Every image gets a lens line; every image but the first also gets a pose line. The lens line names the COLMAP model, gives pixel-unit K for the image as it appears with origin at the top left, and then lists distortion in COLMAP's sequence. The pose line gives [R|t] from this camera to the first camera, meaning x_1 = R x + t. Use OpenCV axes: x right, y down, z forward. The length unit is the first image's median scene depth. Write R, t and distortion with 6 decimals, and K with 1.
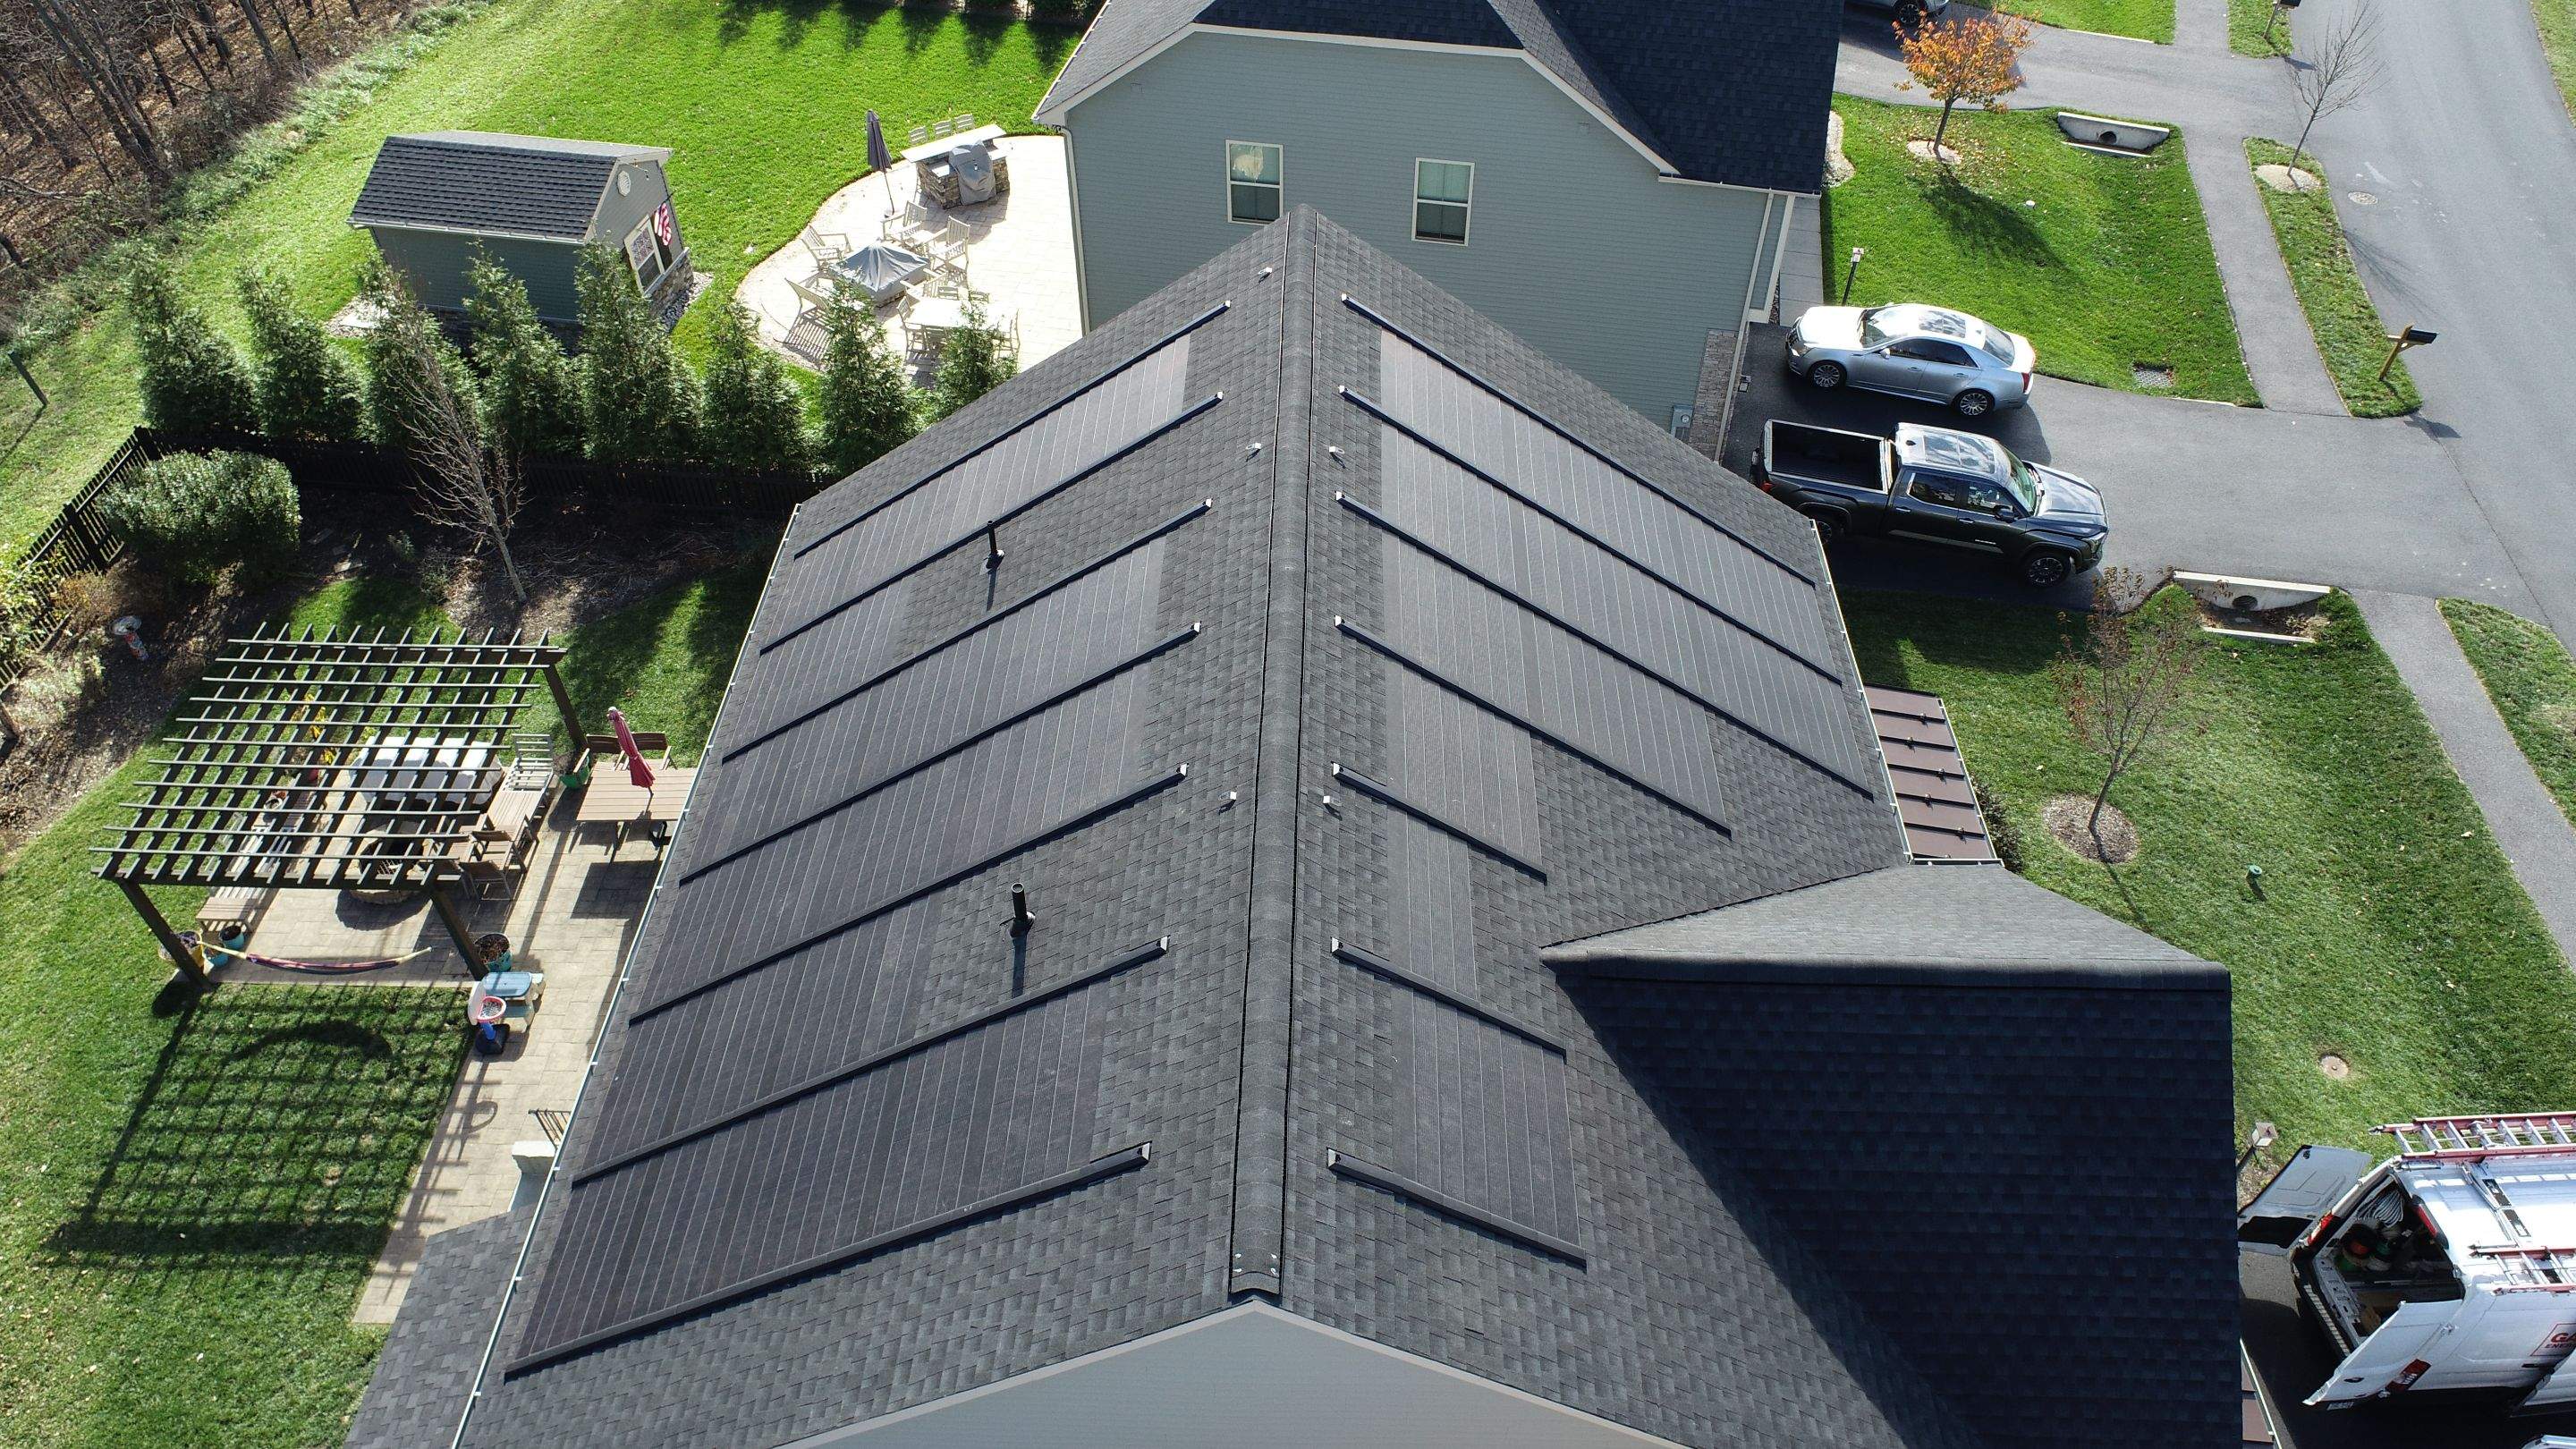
lens RADIAL K [[1731.0, 0, 1290.0], [0, 1731.0, 756.8], [0, 0, 1]] dist [-0.020411, 0.000318]
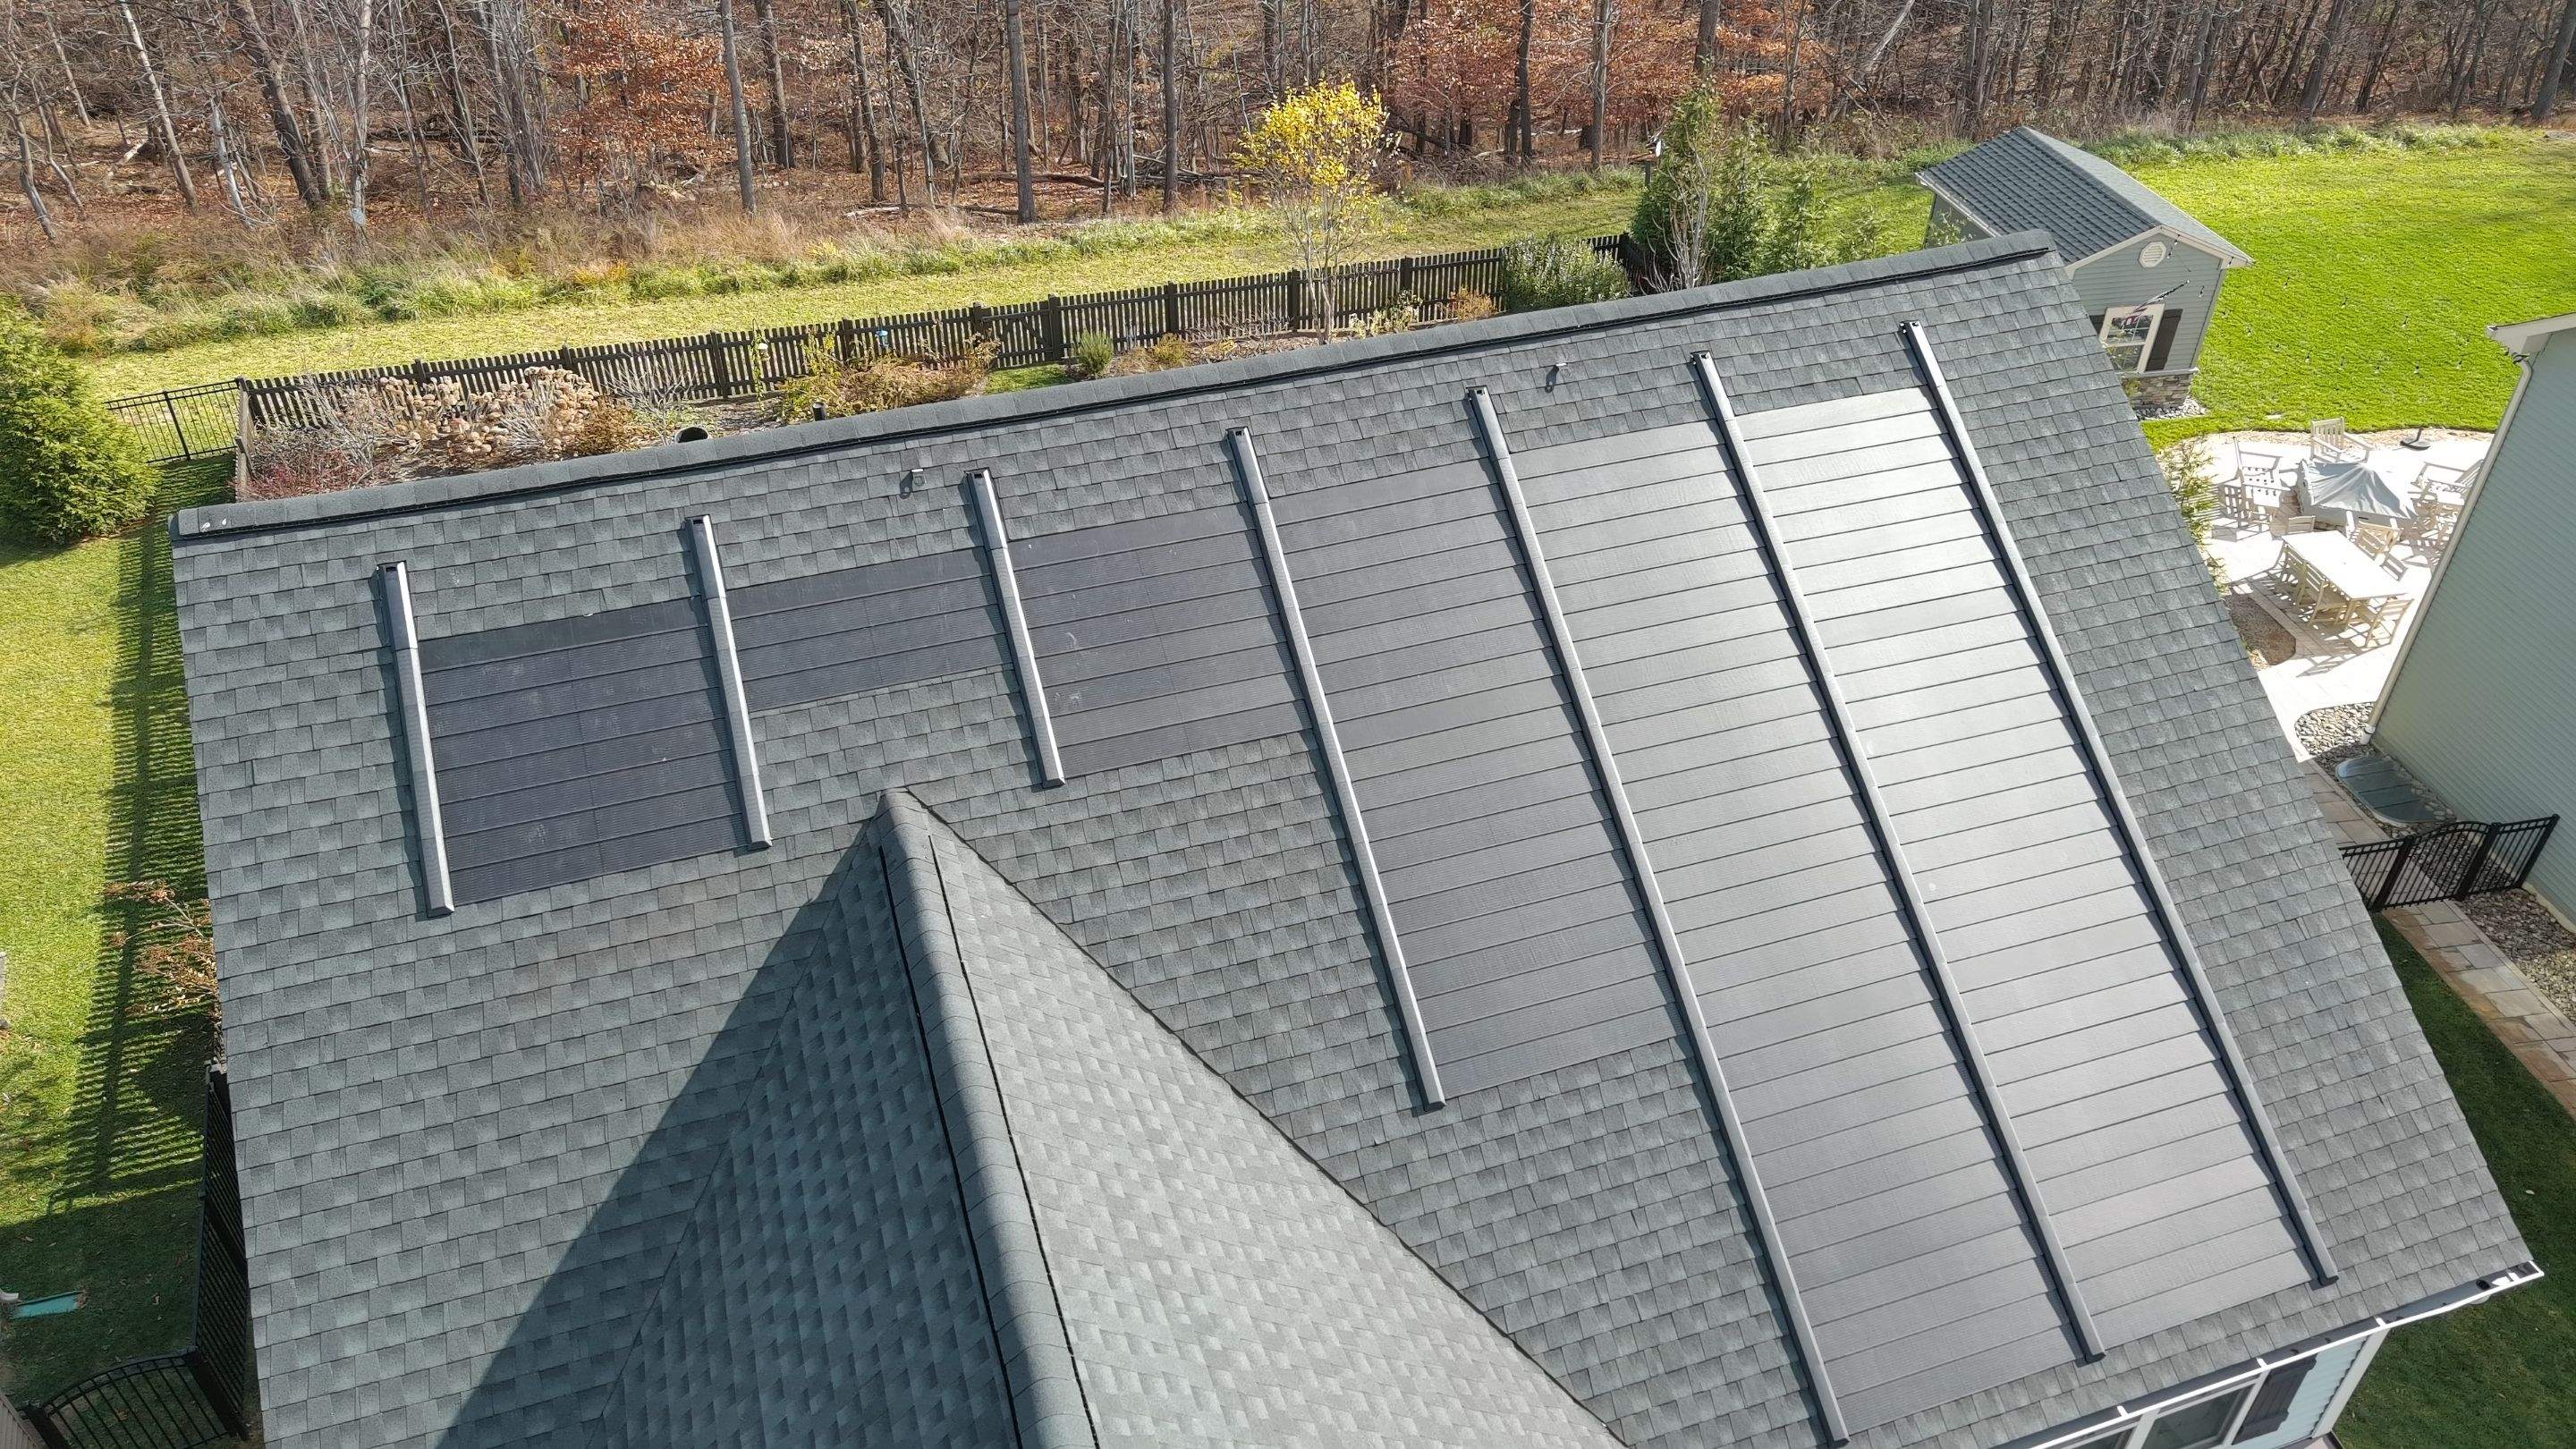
lens RADIAL K [[1843.7, 0, 1289.5], [0, 1843.7, 719.5], [0, 0, 1]] dist [0.036783, -0.037368]
pose [[0.349446, 0.569002, -0.744395, 0.363860], [-0.675722, 0.703416, 0.220469, -0.092866], [0.649067, 0.425962, 0.630293, 0.273548]]
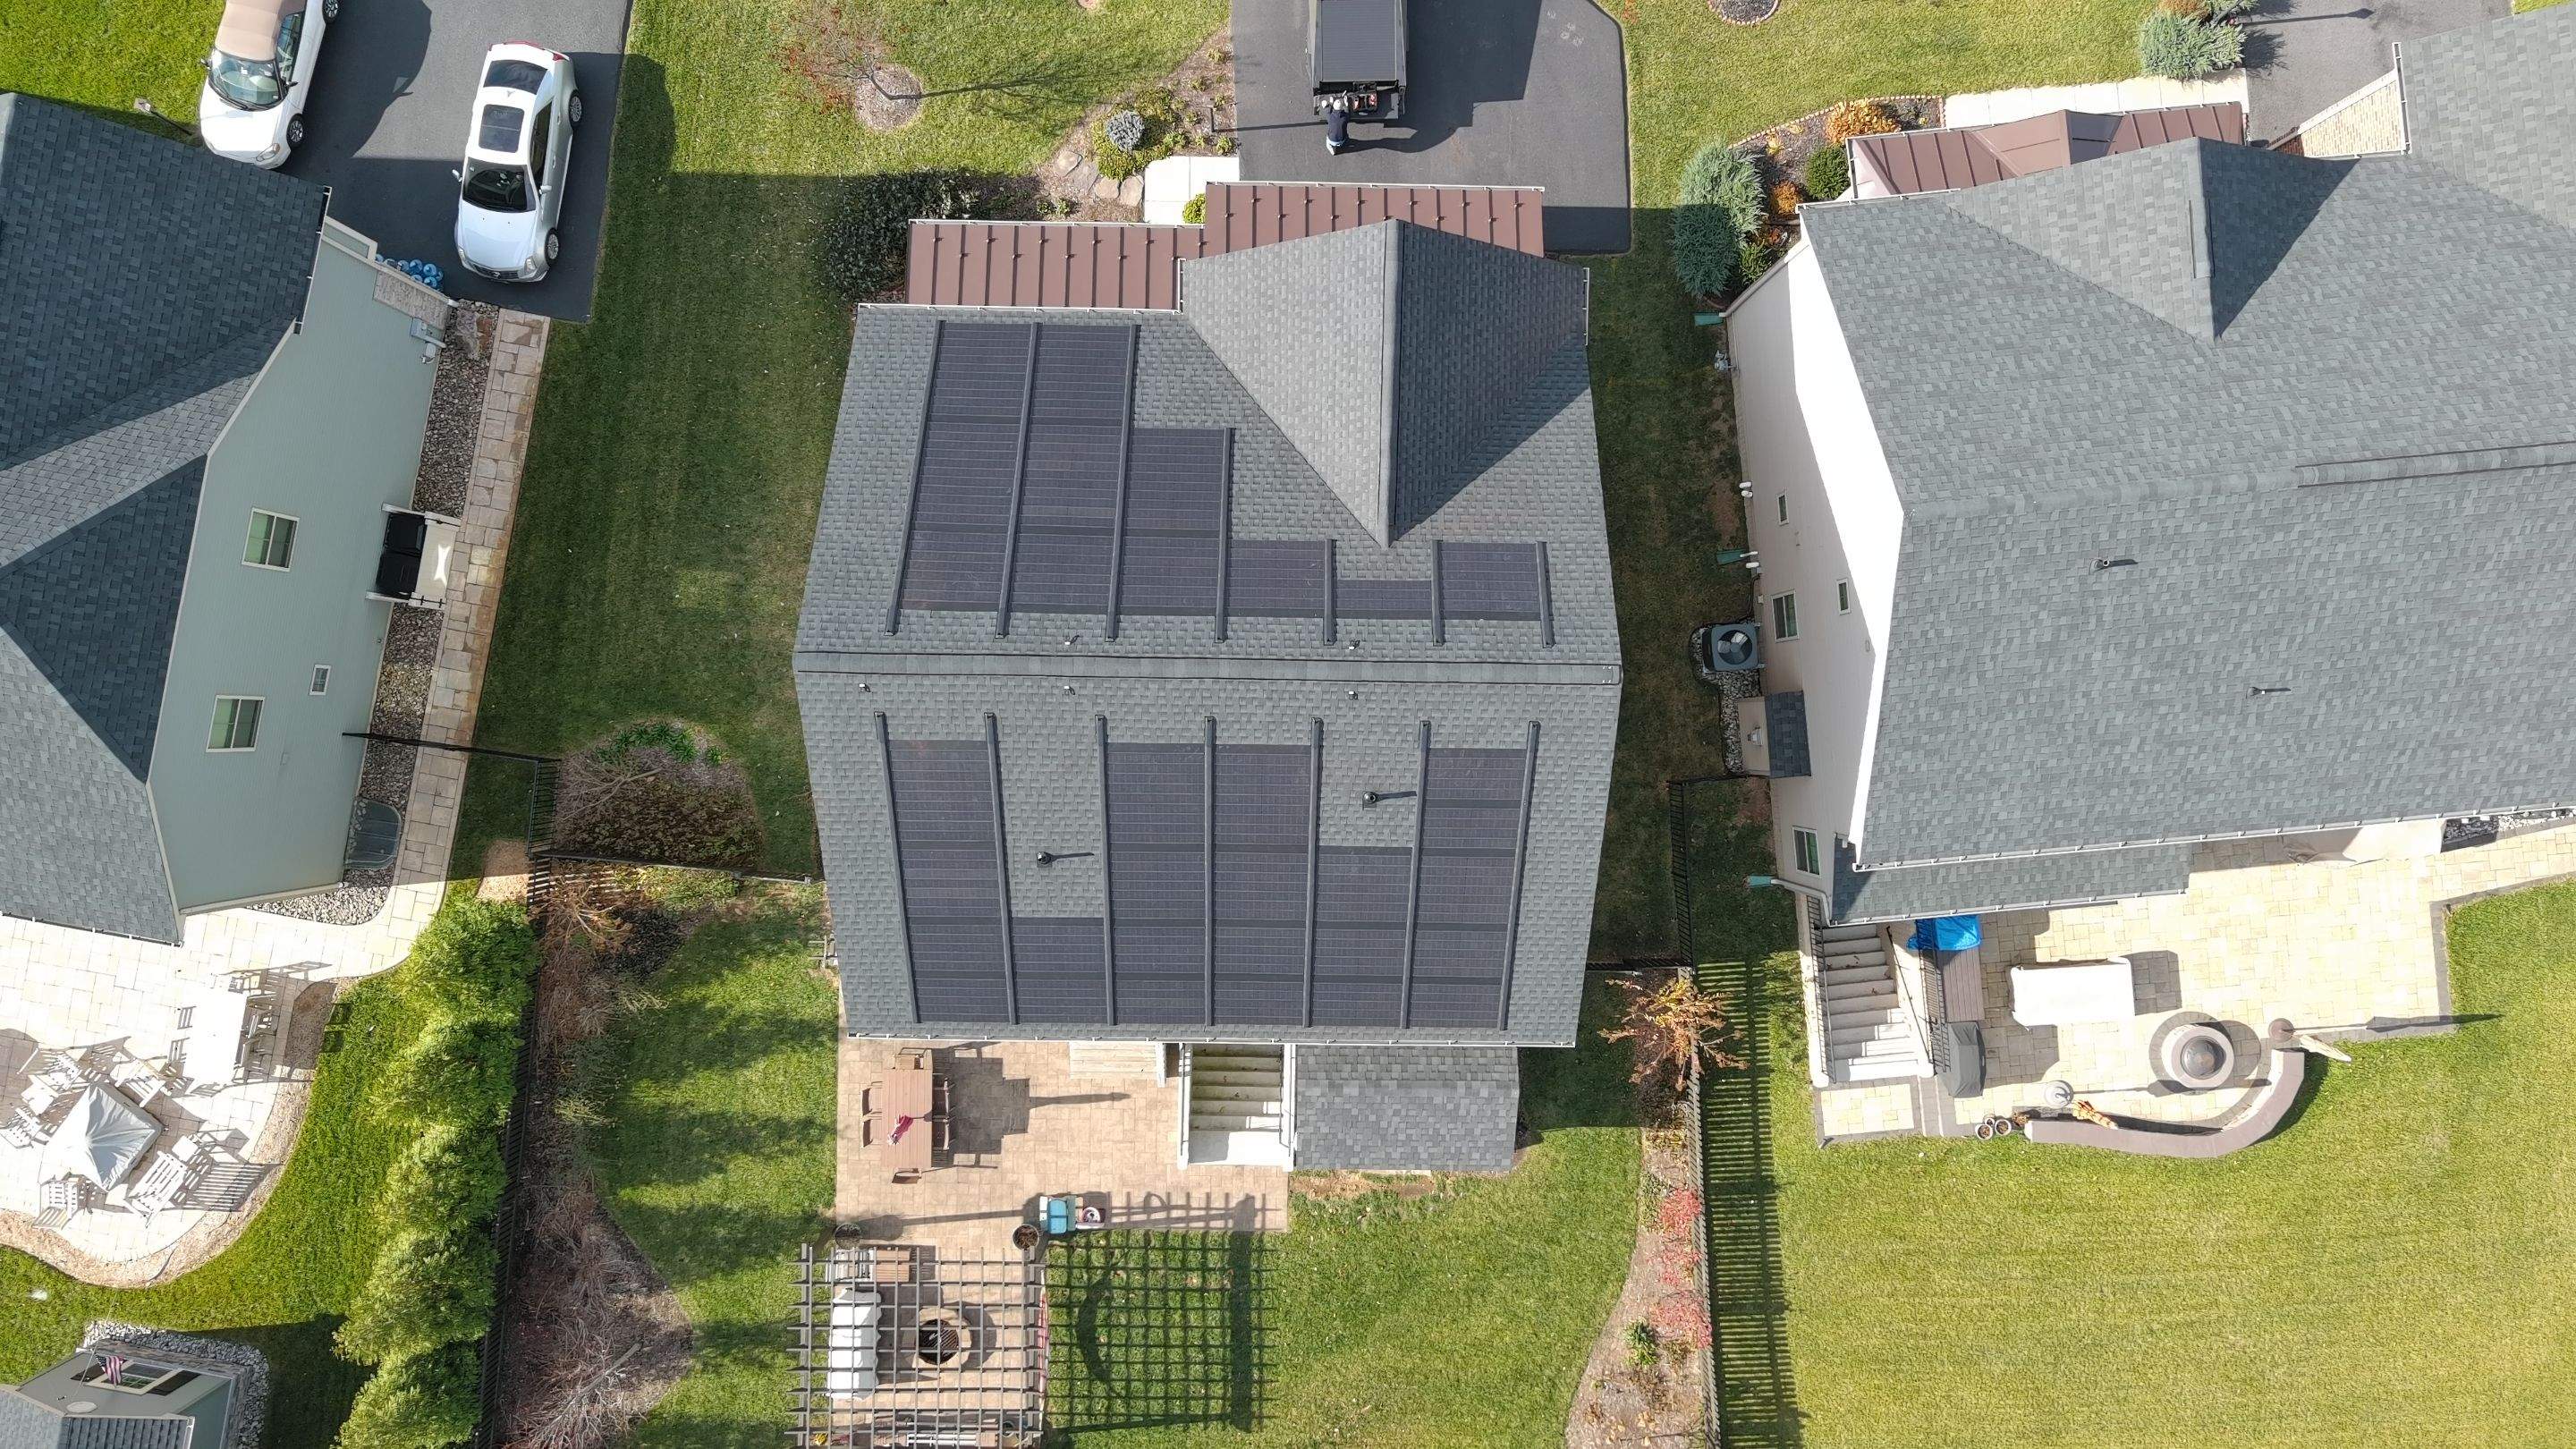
lens RADIAL K [[1838.8, 0, 1288.0], [0, 1838.8, 724.5], [0, 0, 1]] dist [0.007213, 0.003479]
pose [[-0.008868, -0.999944, 0.005759, -0.037930], [0.711421, -0.002261, 0.702762, -0.704148], [-0.702710, 0.010329, 0.711401, -0.225732]]
